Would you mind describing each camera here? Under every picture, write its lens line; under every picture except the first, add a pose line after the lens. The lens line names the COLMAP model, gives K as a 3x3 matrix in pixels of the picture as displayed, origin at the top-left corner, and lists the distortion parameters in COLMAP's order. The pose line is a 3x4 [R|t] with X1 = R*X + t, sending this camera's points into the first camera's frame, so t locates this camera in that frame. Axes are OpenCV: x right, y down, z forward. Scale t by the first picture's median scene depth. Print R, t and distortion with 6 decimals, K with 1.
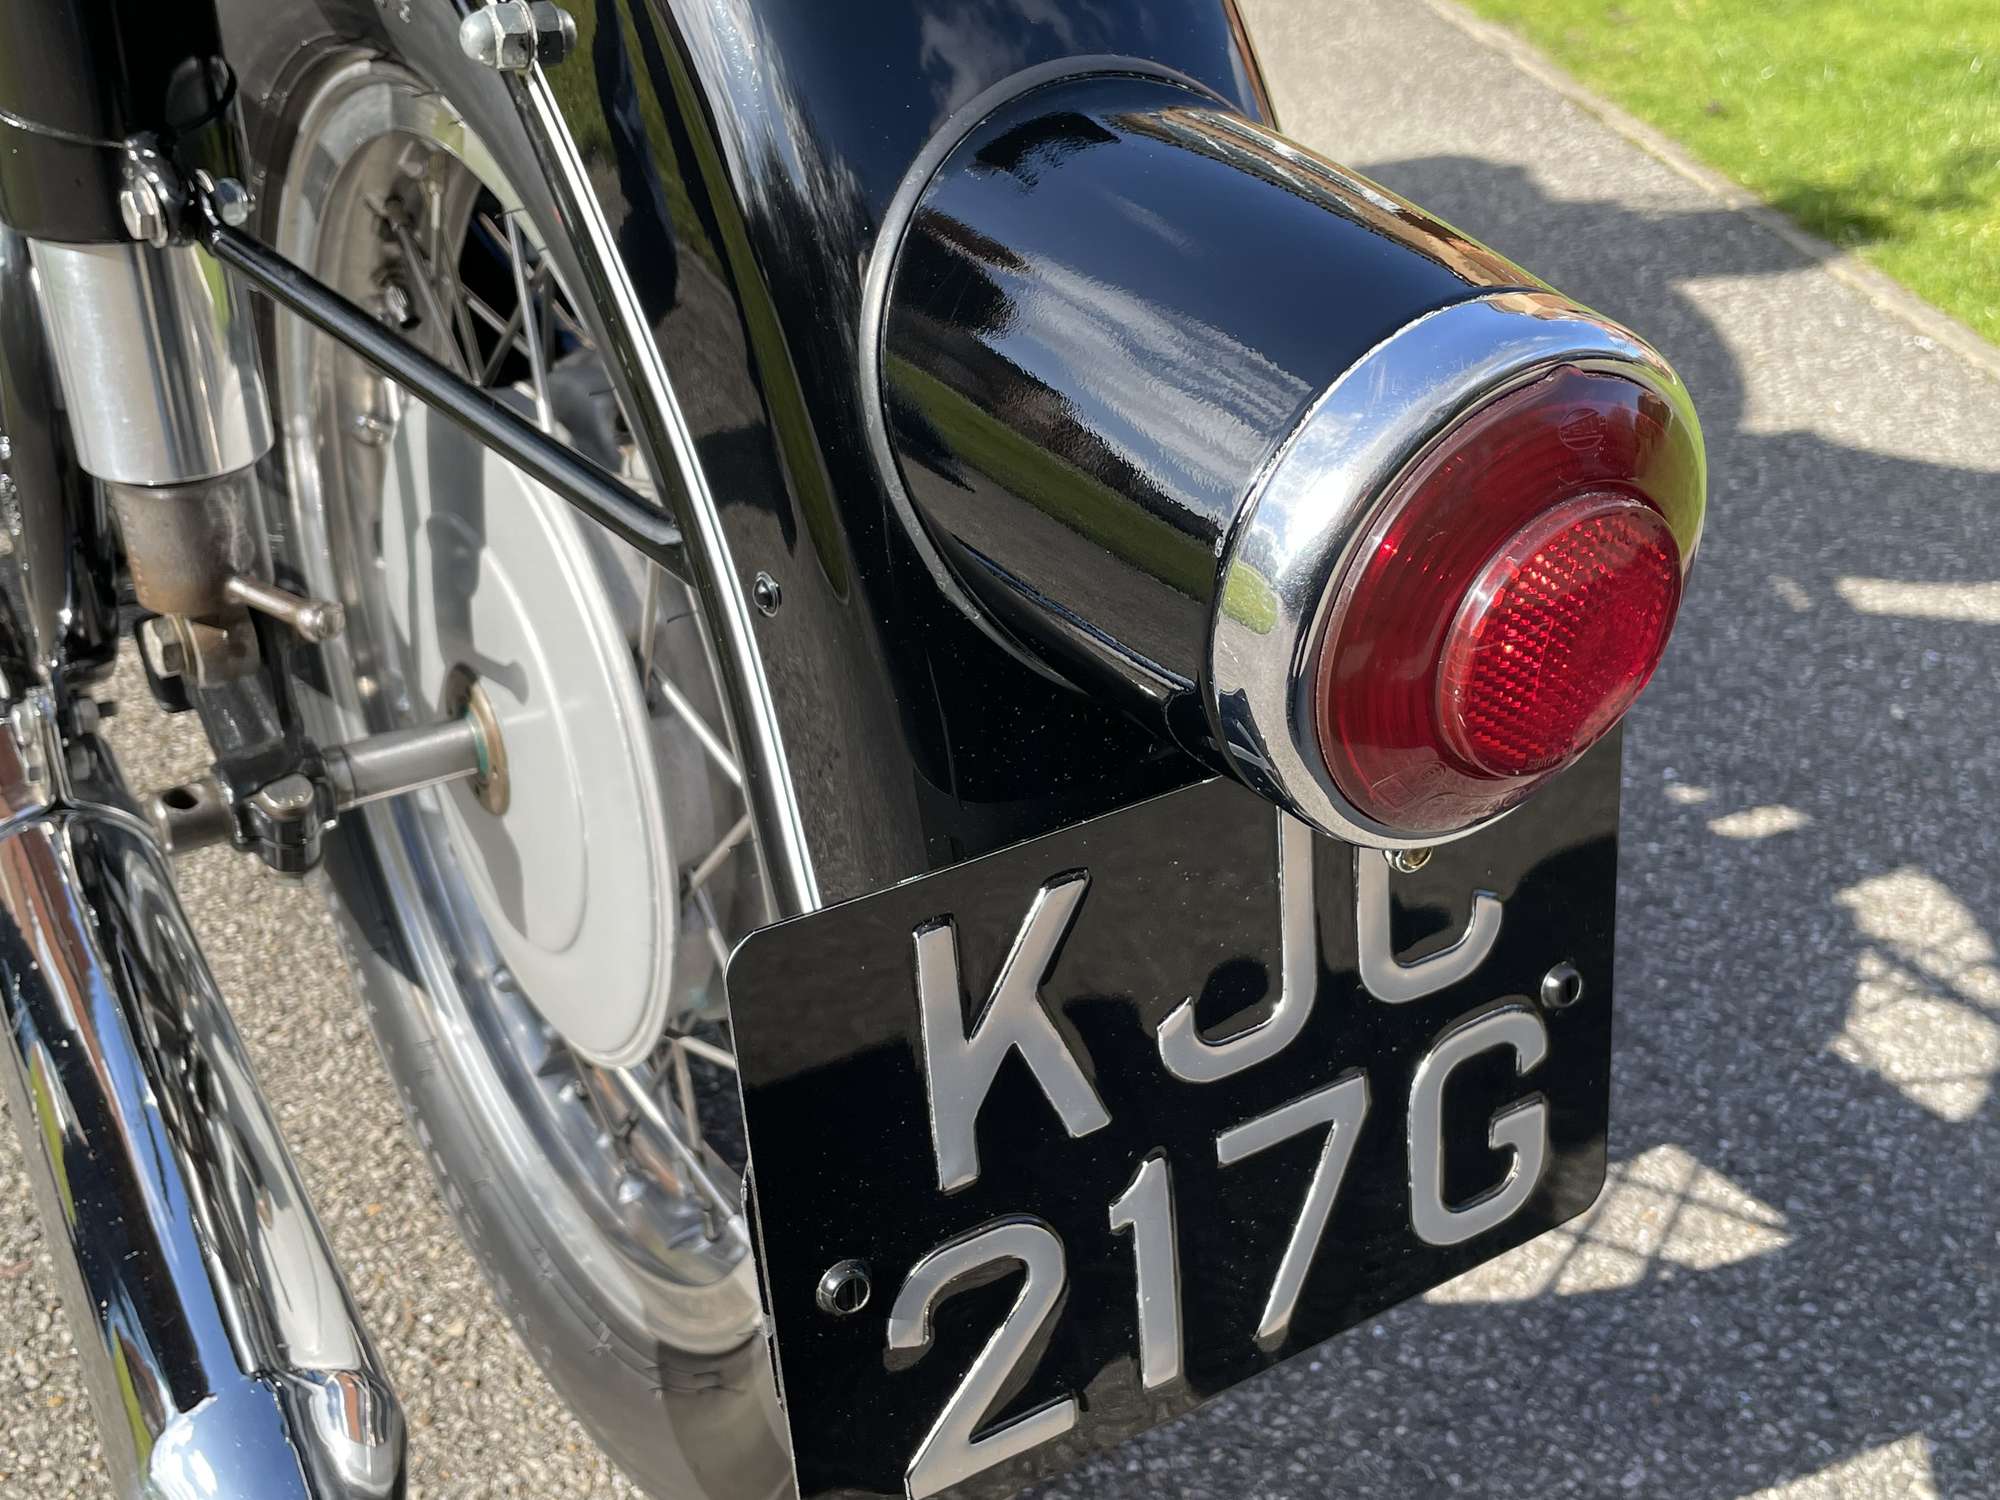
lens RADIAL K [[2058.2, 0, 1000.0], [0, 2058.2, 750.0], [0, 0, 1]] dist [0.096068, -0.172316]
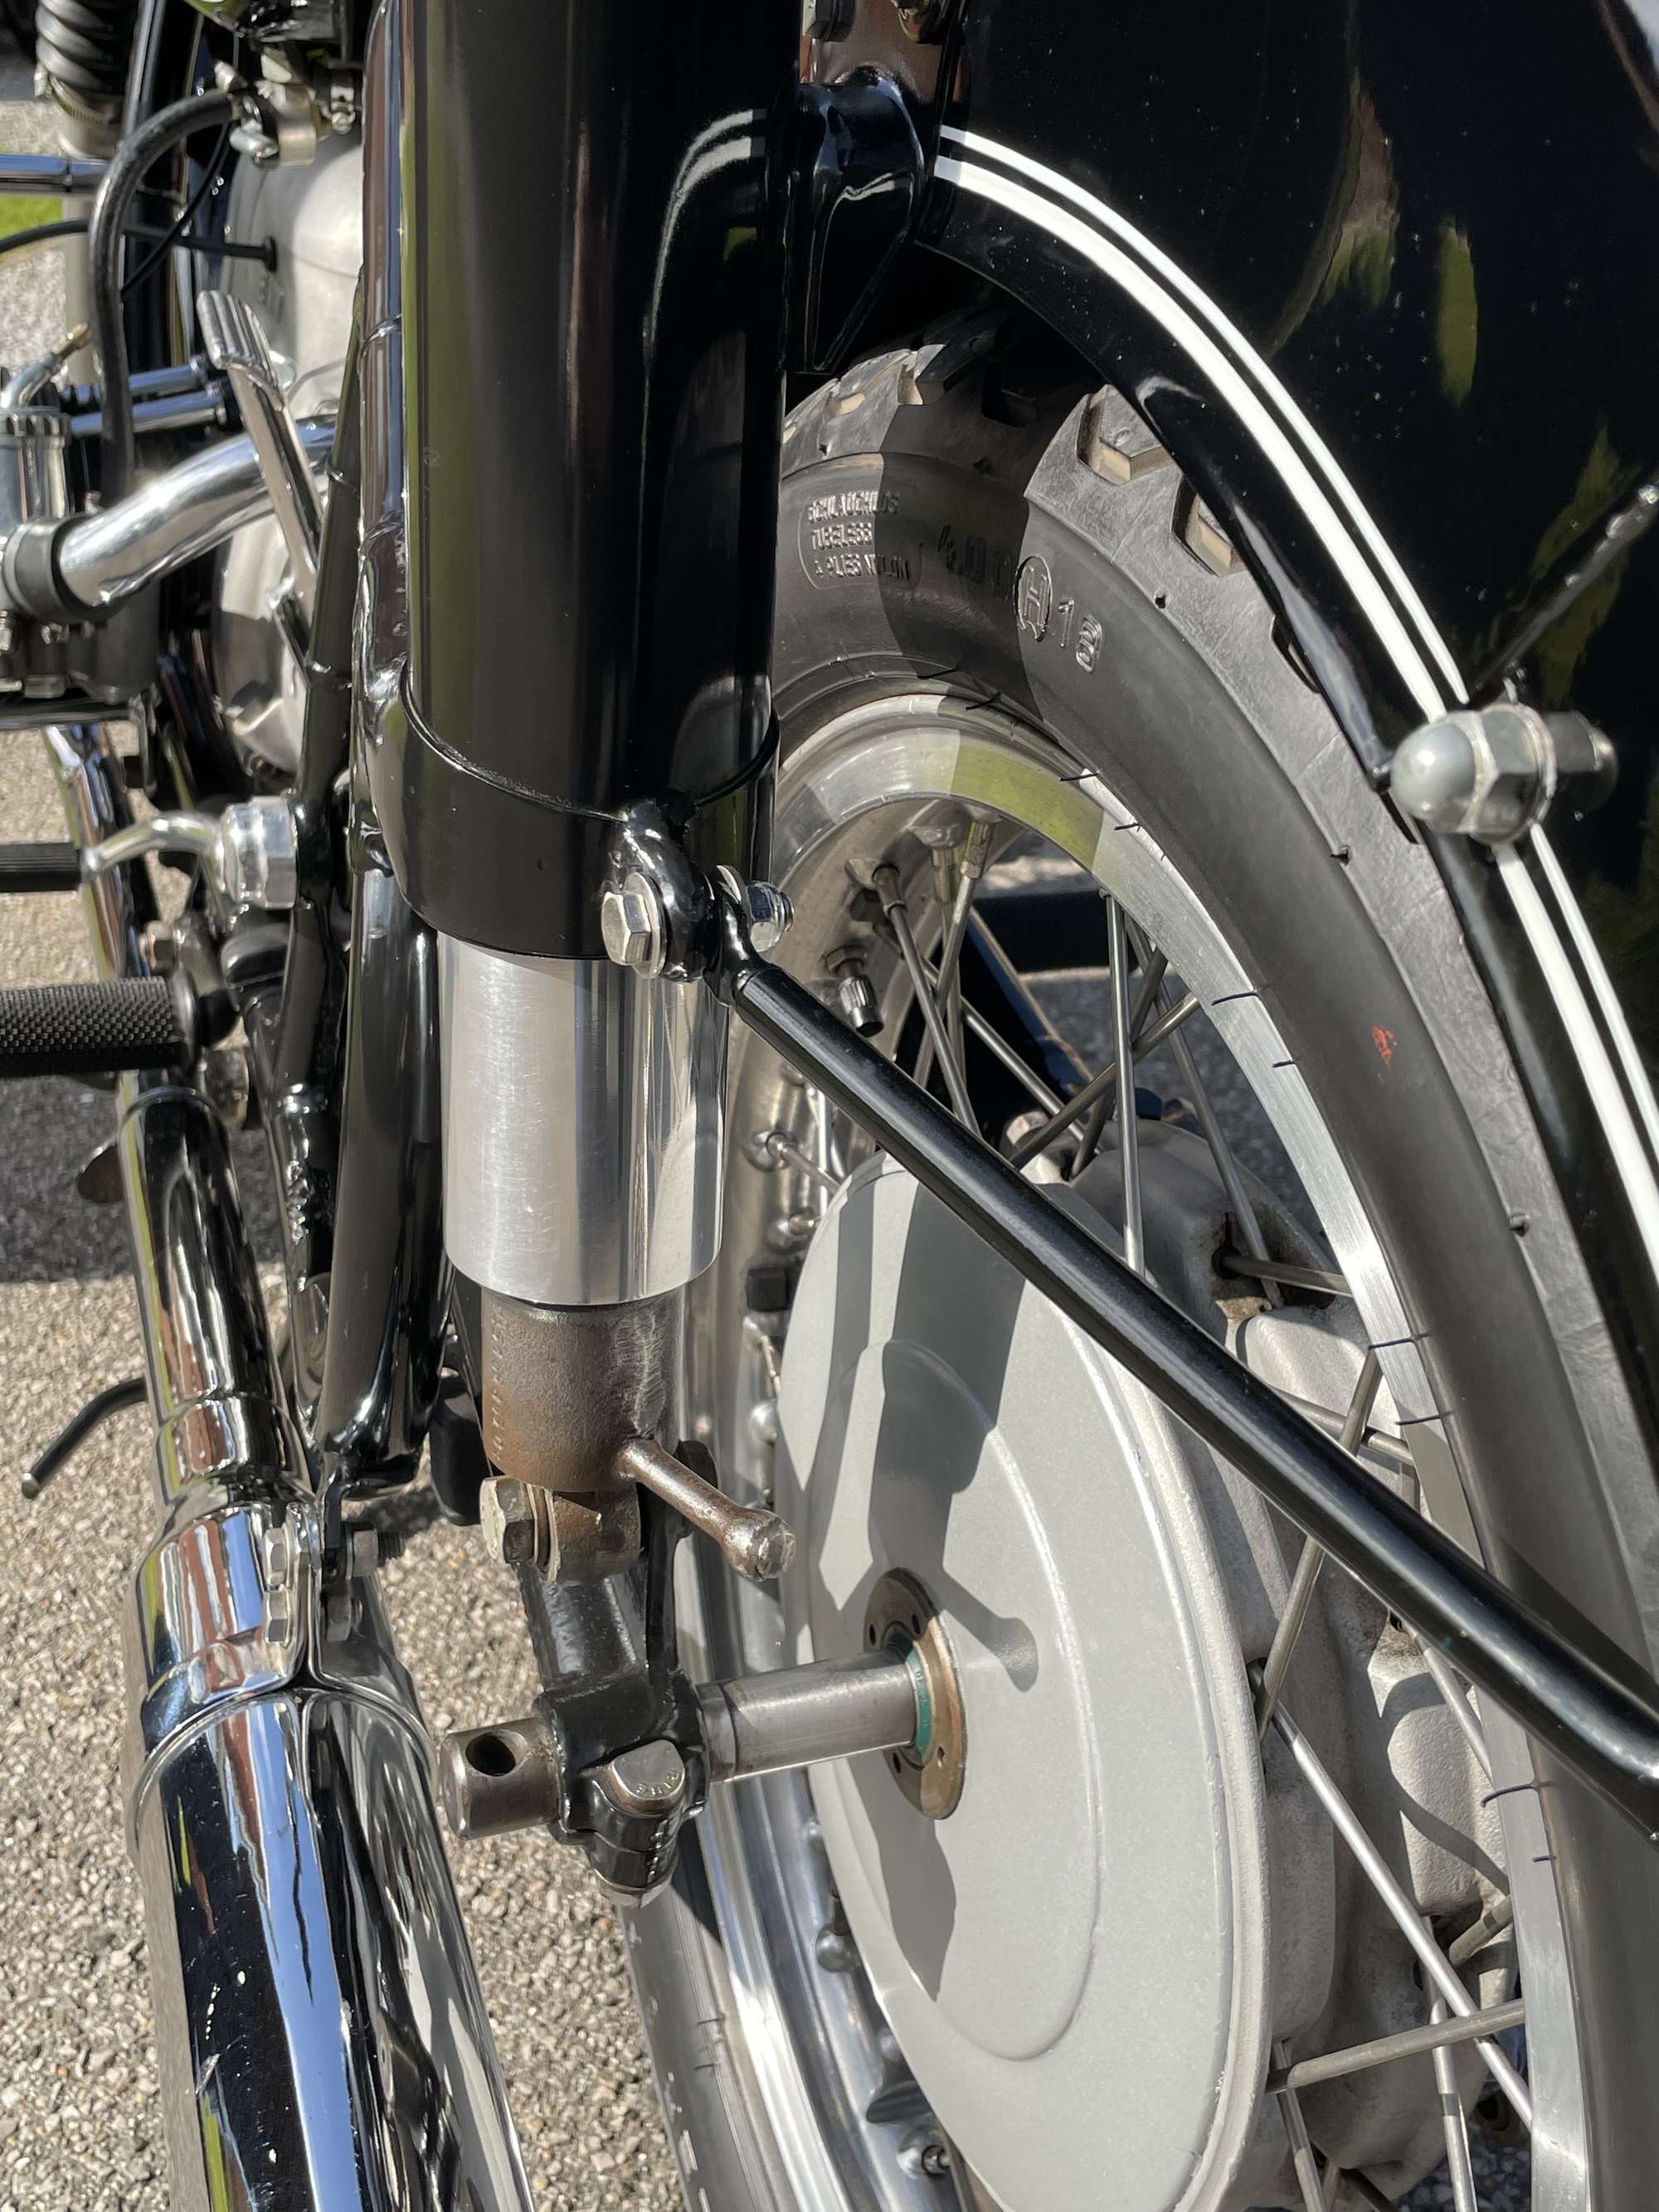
lens RADIAL K [[2276.6, 0, 829.5], [0, 2276.6, 1106.0], [0, 0, 1]] dist [0.096068, -0.172316]
pose [[0.977668, 0.123128, -0.170306, -0.176913], [-0.140994, 0.985238, -0.097089, -0.112634], [0.155838, 0.118933, 0.980596, 0.261685]]
